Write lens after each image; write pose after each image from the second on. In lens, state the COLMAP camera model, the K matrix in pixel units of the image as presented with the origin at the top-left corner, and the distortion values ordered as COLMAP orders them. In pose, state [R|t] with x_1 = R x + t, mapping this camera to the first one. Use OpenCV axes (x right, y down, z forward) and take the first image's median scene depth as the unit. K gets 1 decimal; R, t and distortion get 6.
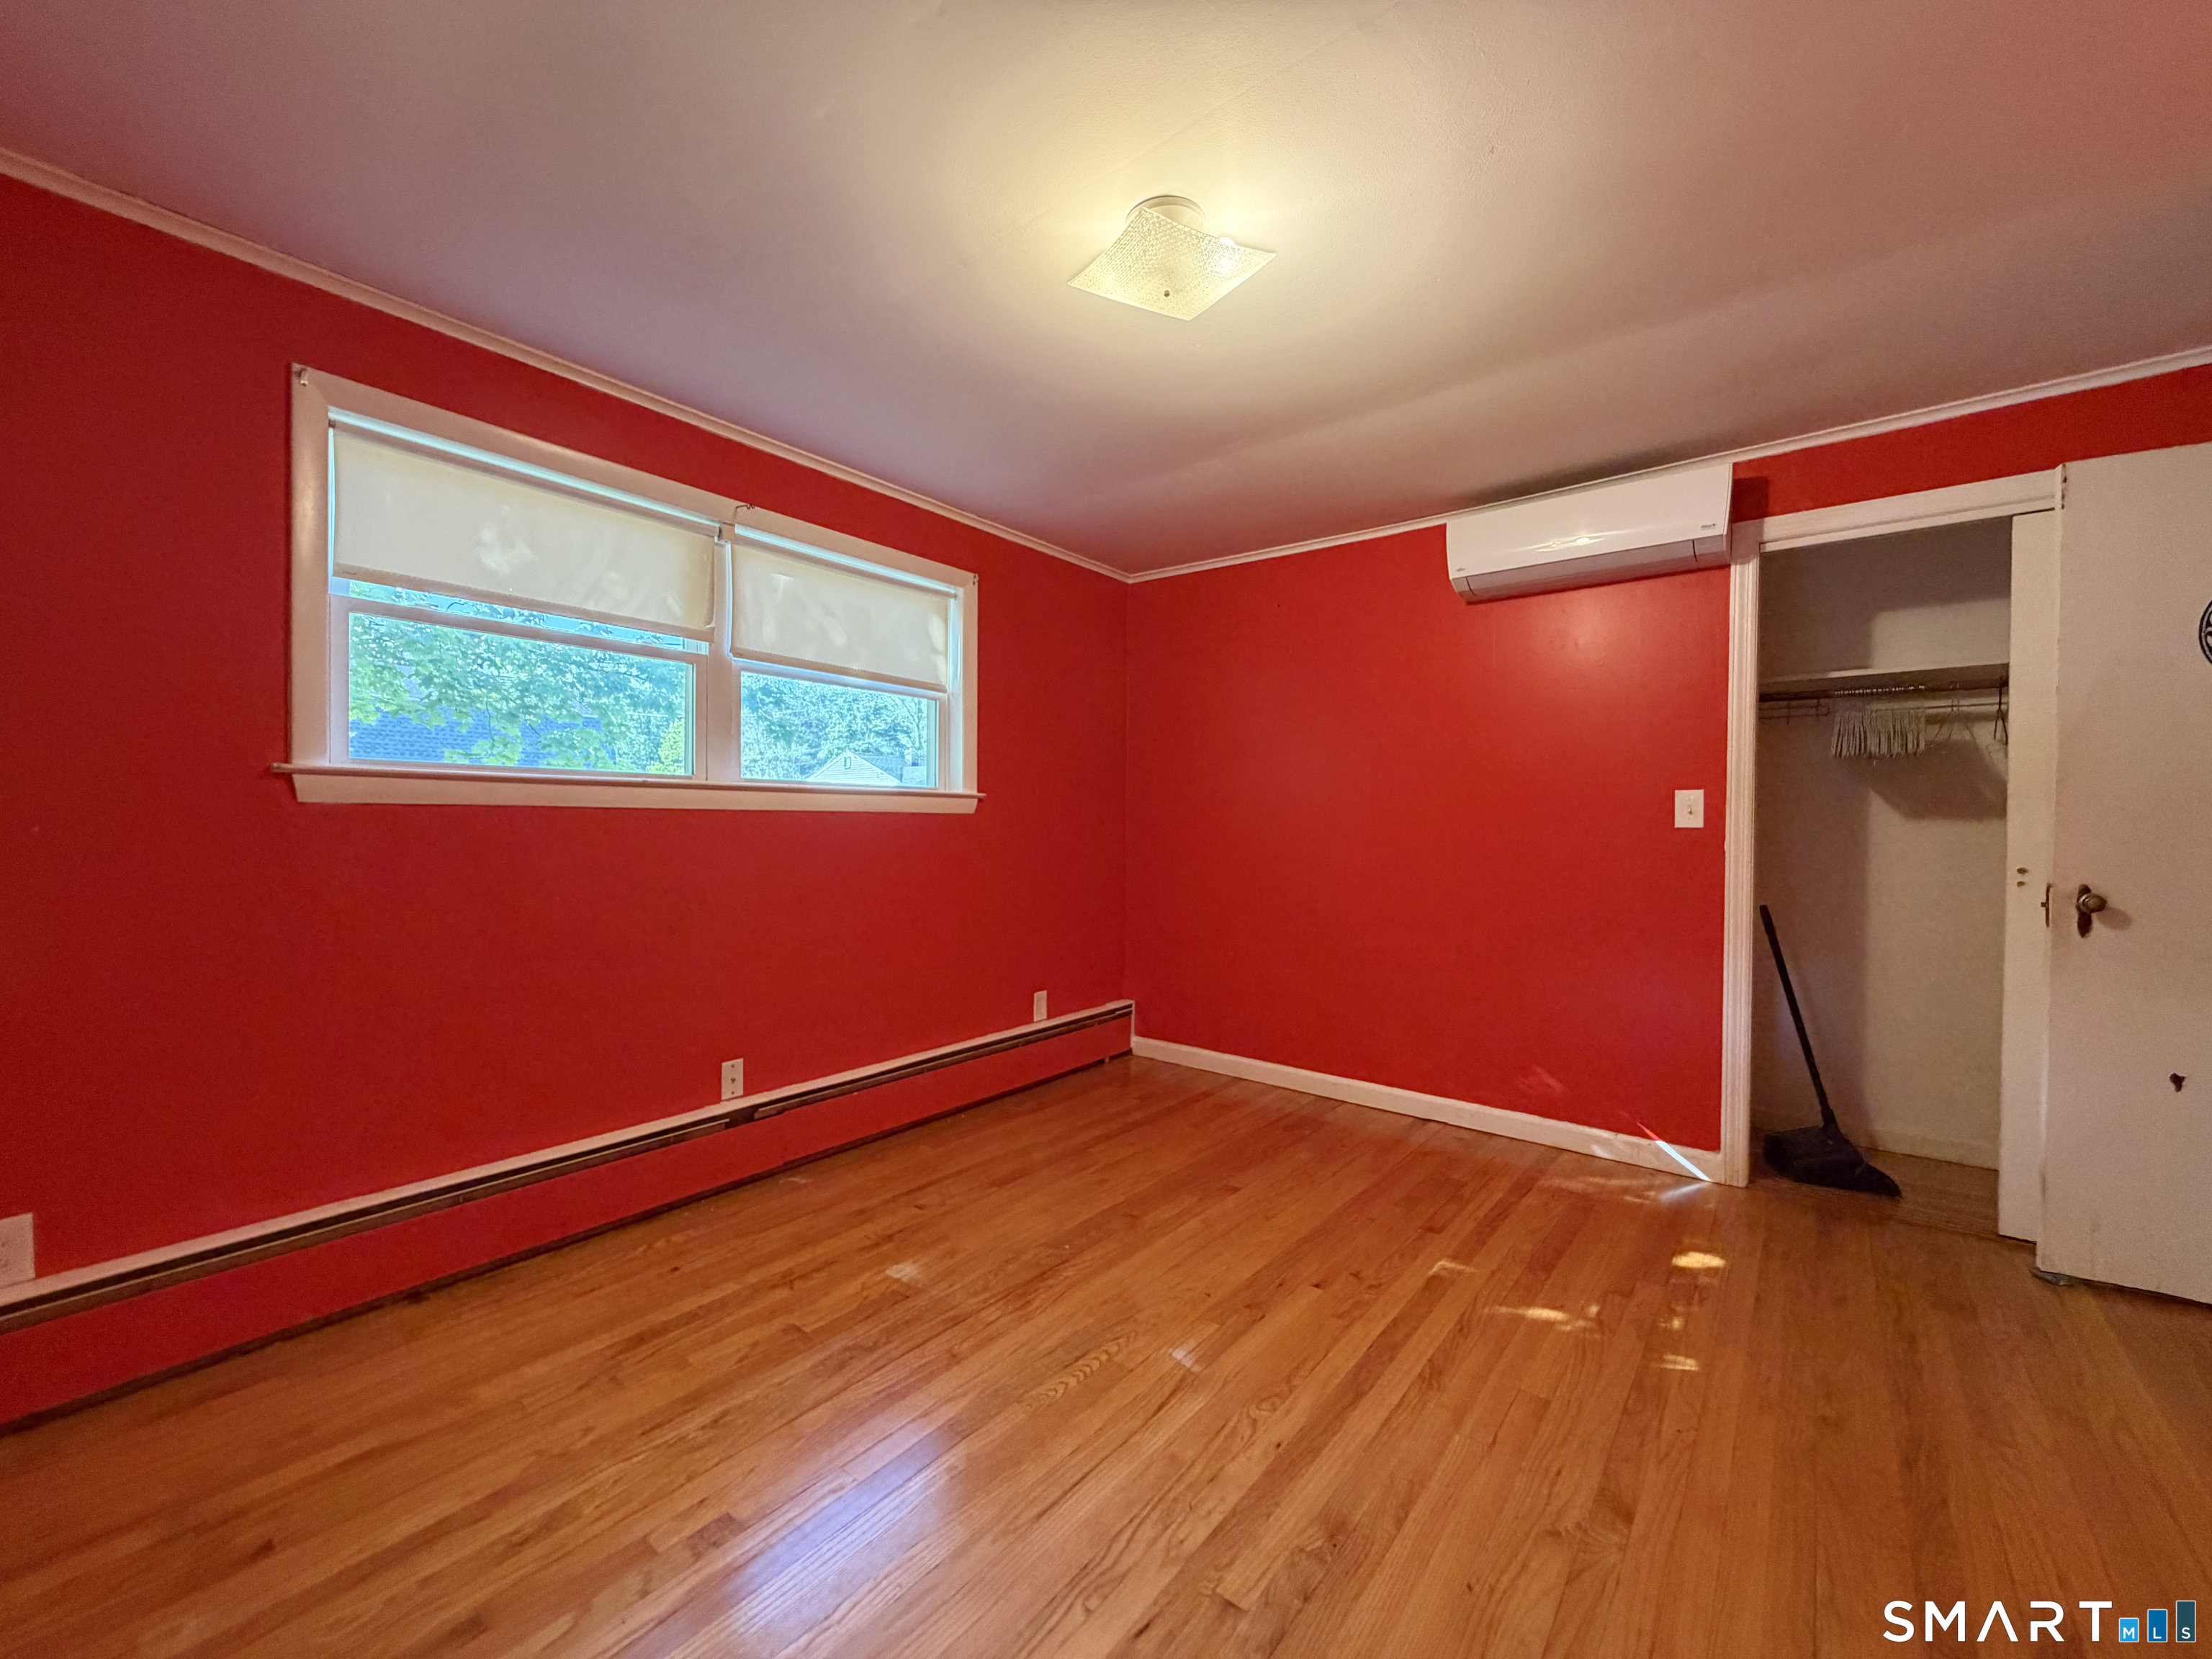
lens RADIAL K [[882.5, 0, 1093.8], [0, 882.5, 831.9], [0, 0, 1]] dist [-0.002478, -0.000174]
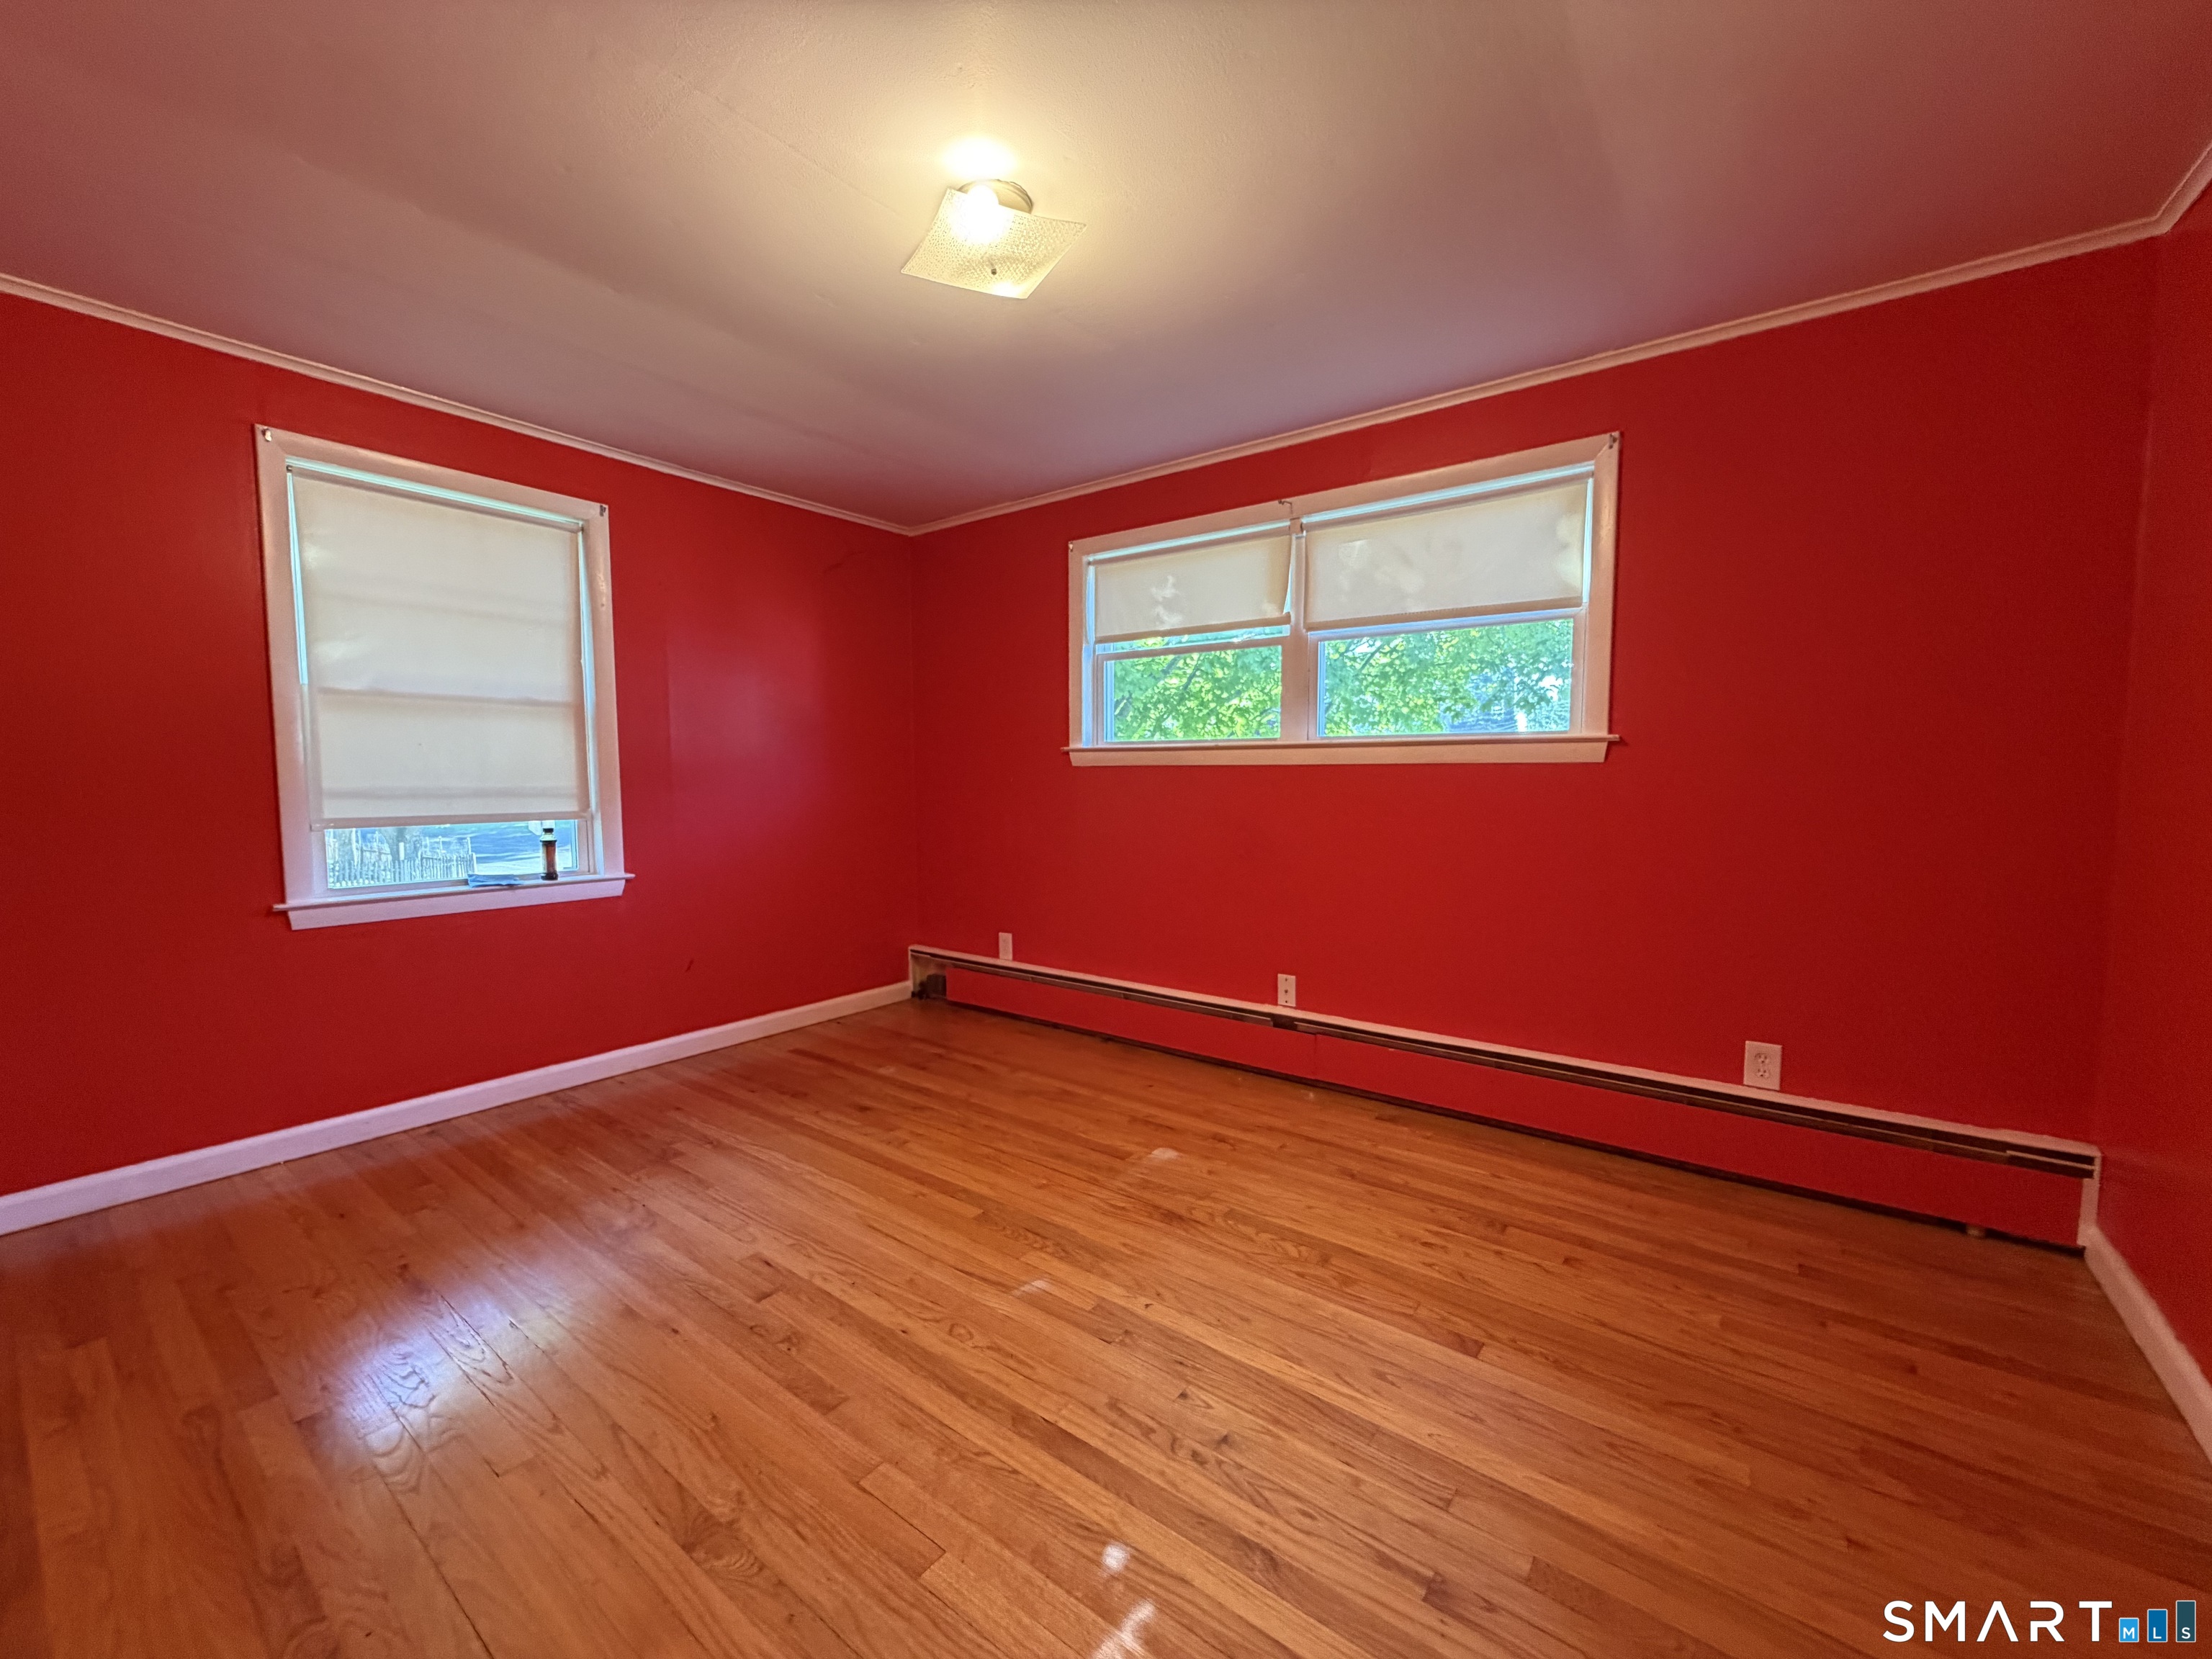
lens RADIAL K [[882.5, 0, 1109.9], [0, 882.5, 830.1], [0, 0, 1]] dist [-0.002478, -0.000174]
pose [[0.033859, 0.061980, -0.997503, 0.759949], [-0.005970, 0.998070, 0.061813, -0.009373], [0.999409, 0.003862, 0.034164, 0.712472]]
